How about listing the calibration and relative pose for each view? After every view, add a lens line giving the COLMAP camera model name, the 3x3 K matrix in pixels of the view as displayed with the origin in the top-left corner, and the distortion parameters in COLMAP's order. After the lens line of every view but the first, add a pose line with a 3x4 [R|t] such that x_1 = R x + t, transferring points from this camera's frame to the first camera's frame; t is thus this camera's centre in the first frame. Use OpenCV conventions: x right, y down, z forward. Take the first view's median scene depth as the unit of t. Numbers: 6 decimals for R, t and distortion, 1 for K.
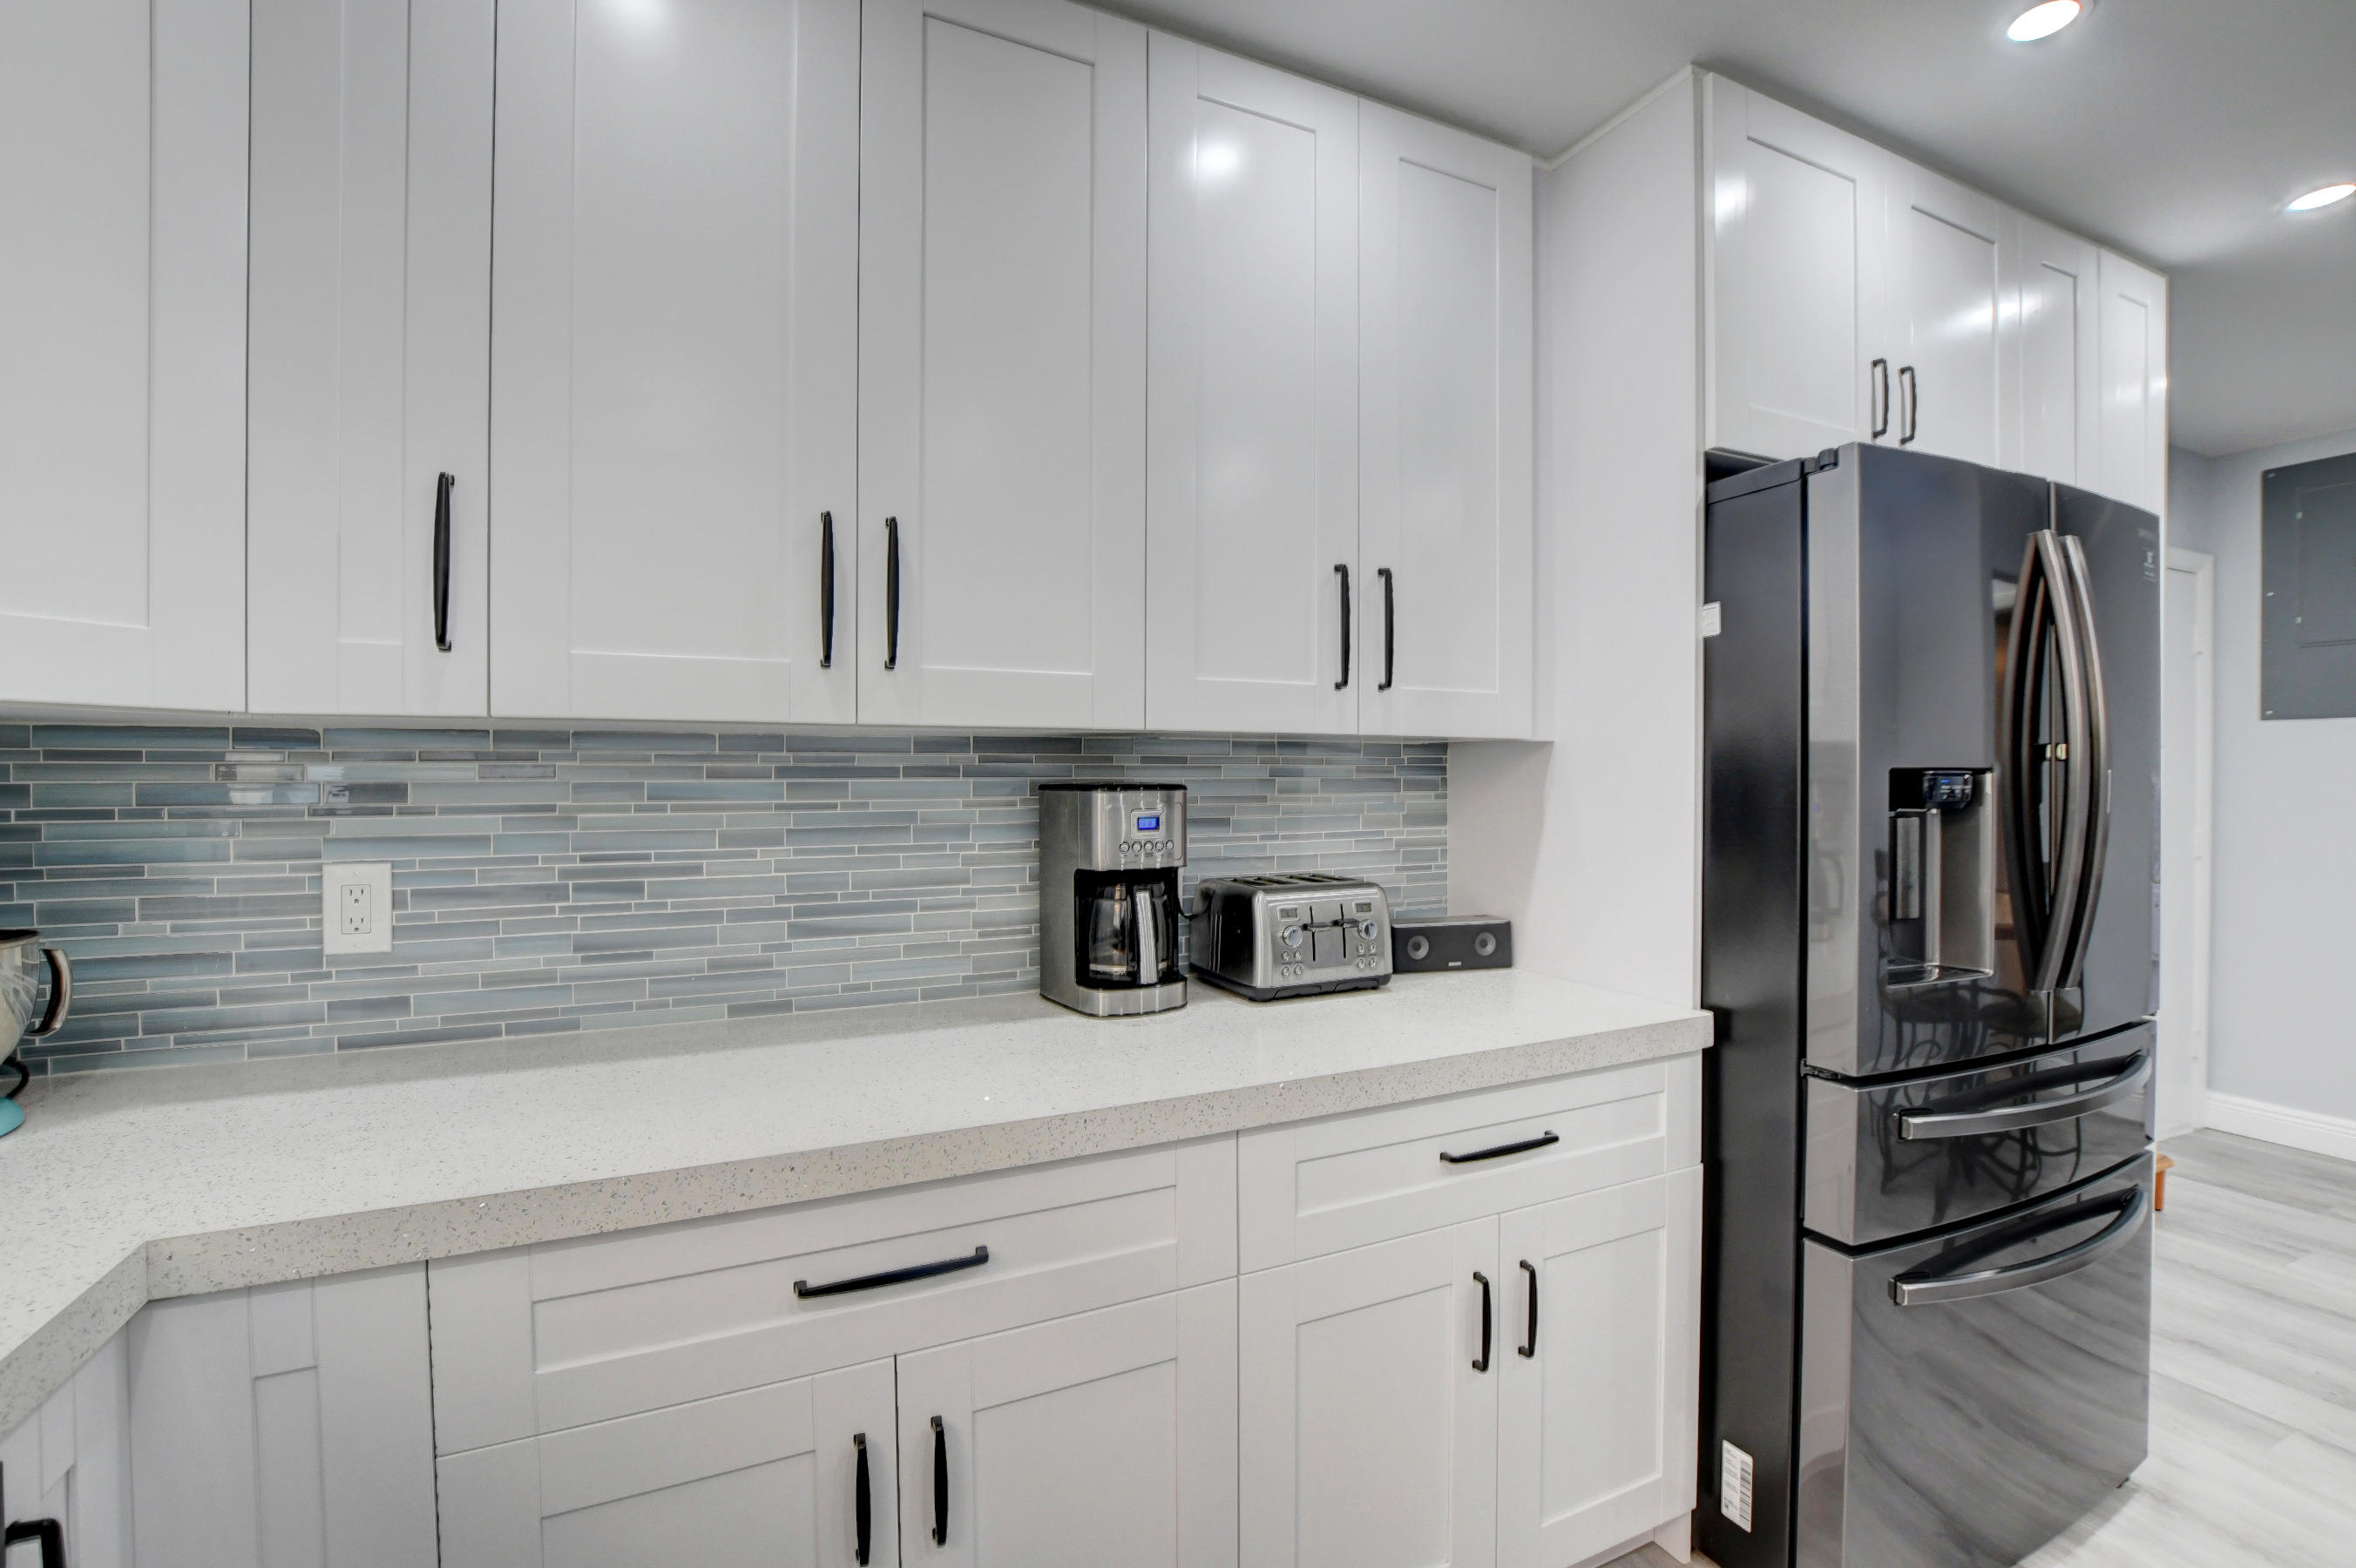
lens RADIAL K [[1034.5, 0, 1173.4], [0, 1034.5, 784.5], [0, 0, 1]] dist [-0.030593, 0.003285]
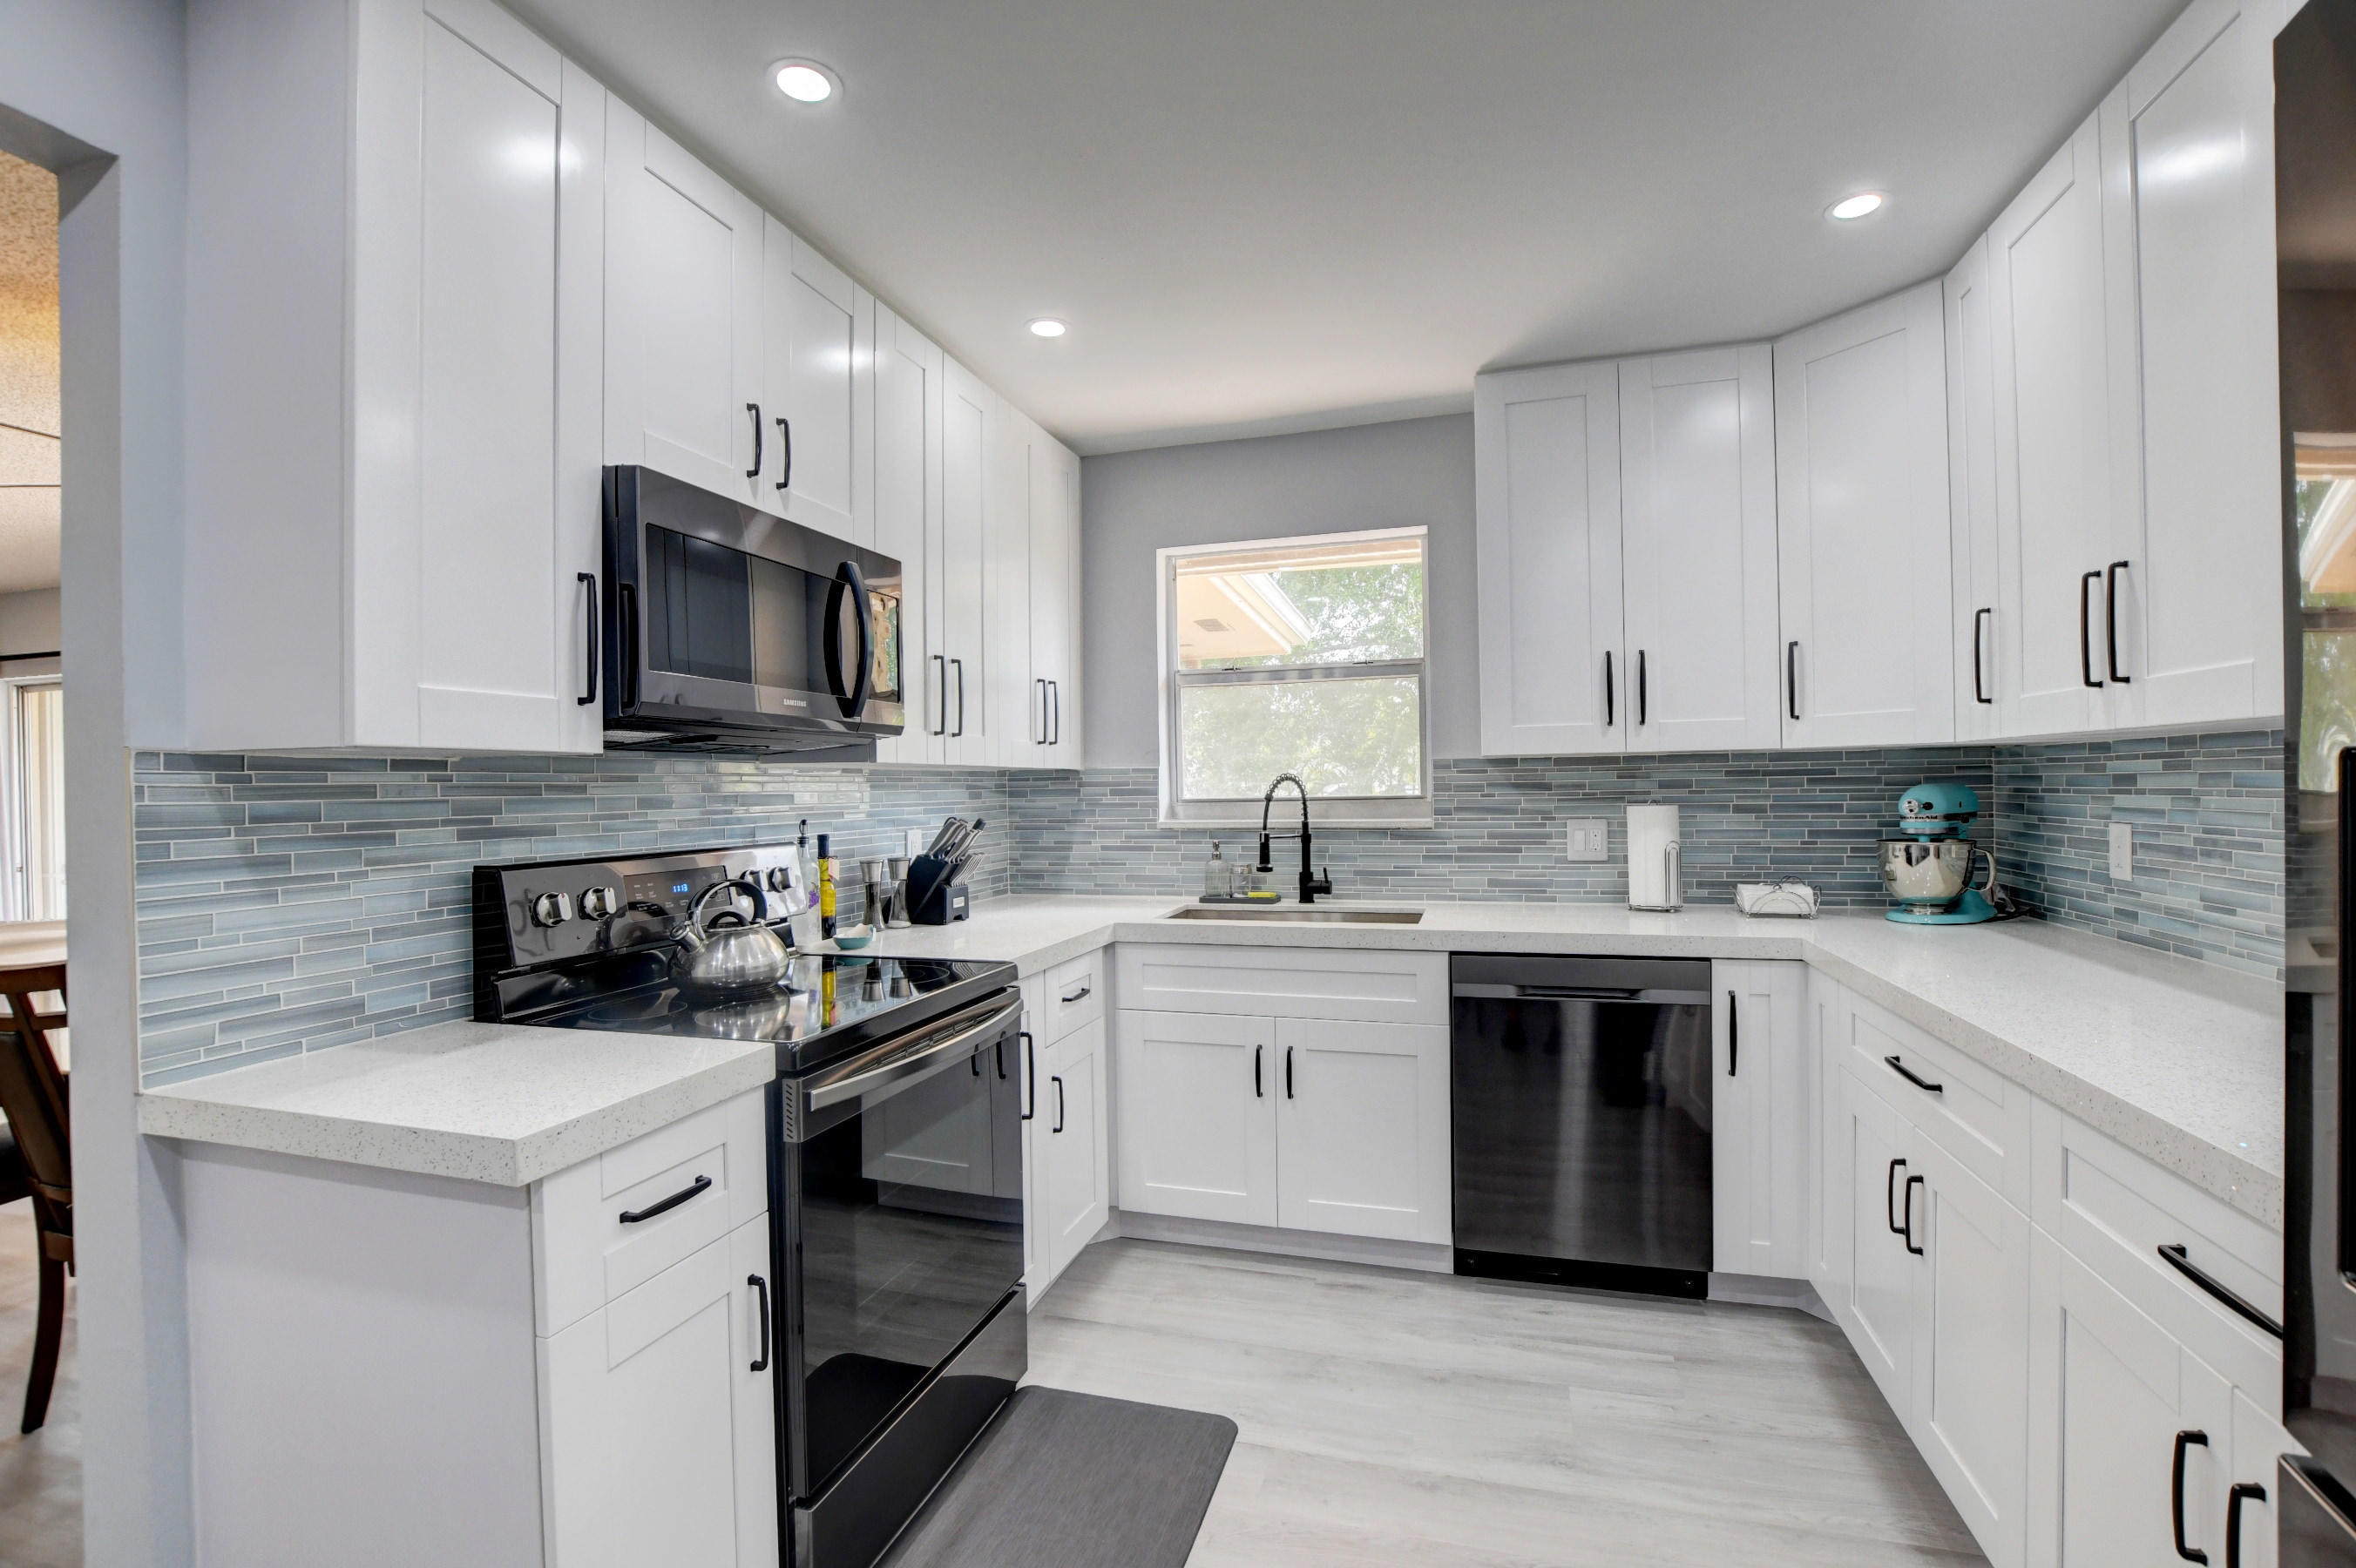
lens RADIAL K [[1034.5, 0, 1188.3], [0, 1034.5, 784.2], [0, 0, 1]] dist [-0.030593, 0.003285]
pose [[-0.659702, 0.012227, -0.751428, 1.264727], [0.011823, 0.999913, 0.005890, -0.010512], [0.751434, -0.004998, -0.659789, 0.876973]]
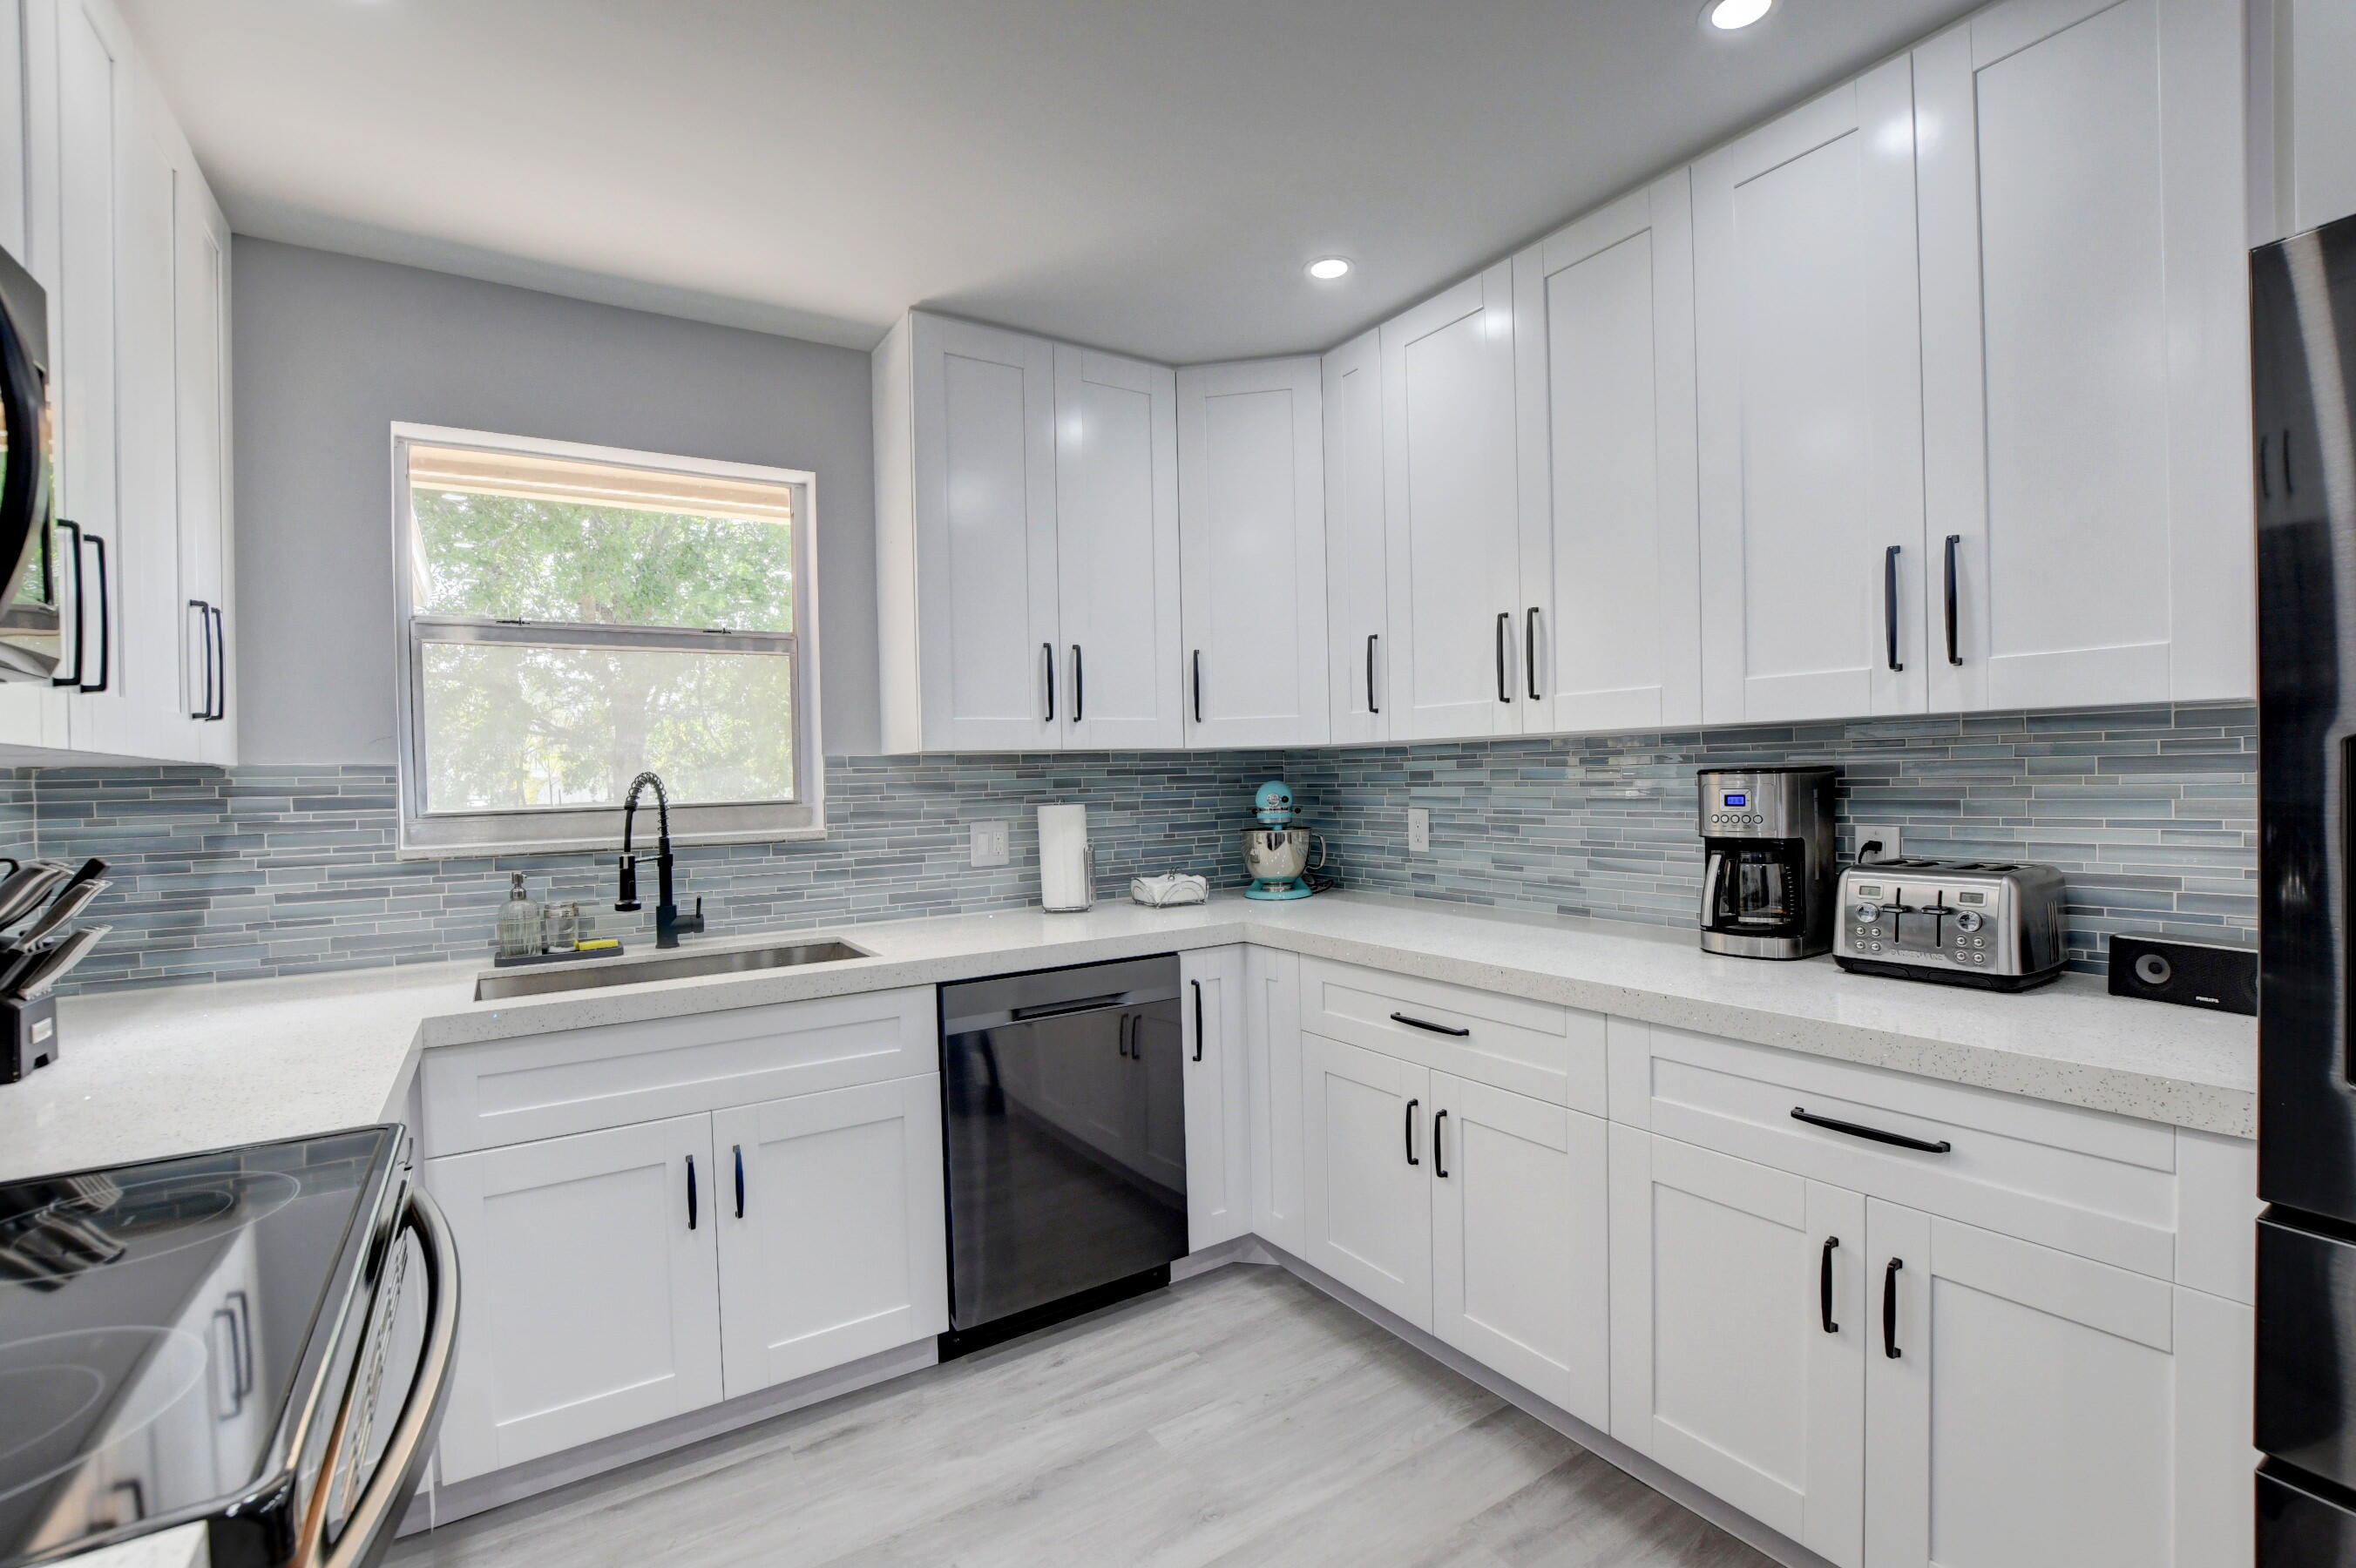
lens RADIAL K [[1034.5, 0, 1184.0], [0, 1034.5, 785.3], [0, 0, 1]] dist [-0.030593, 0.003285]
pose [[0.143485, 0.010126, -0.989601, 1.160564], [0.015116, 0.999809, 0.012422, -0.005194], [0.989537, -0.016741, 0.143305, 0.194888]]
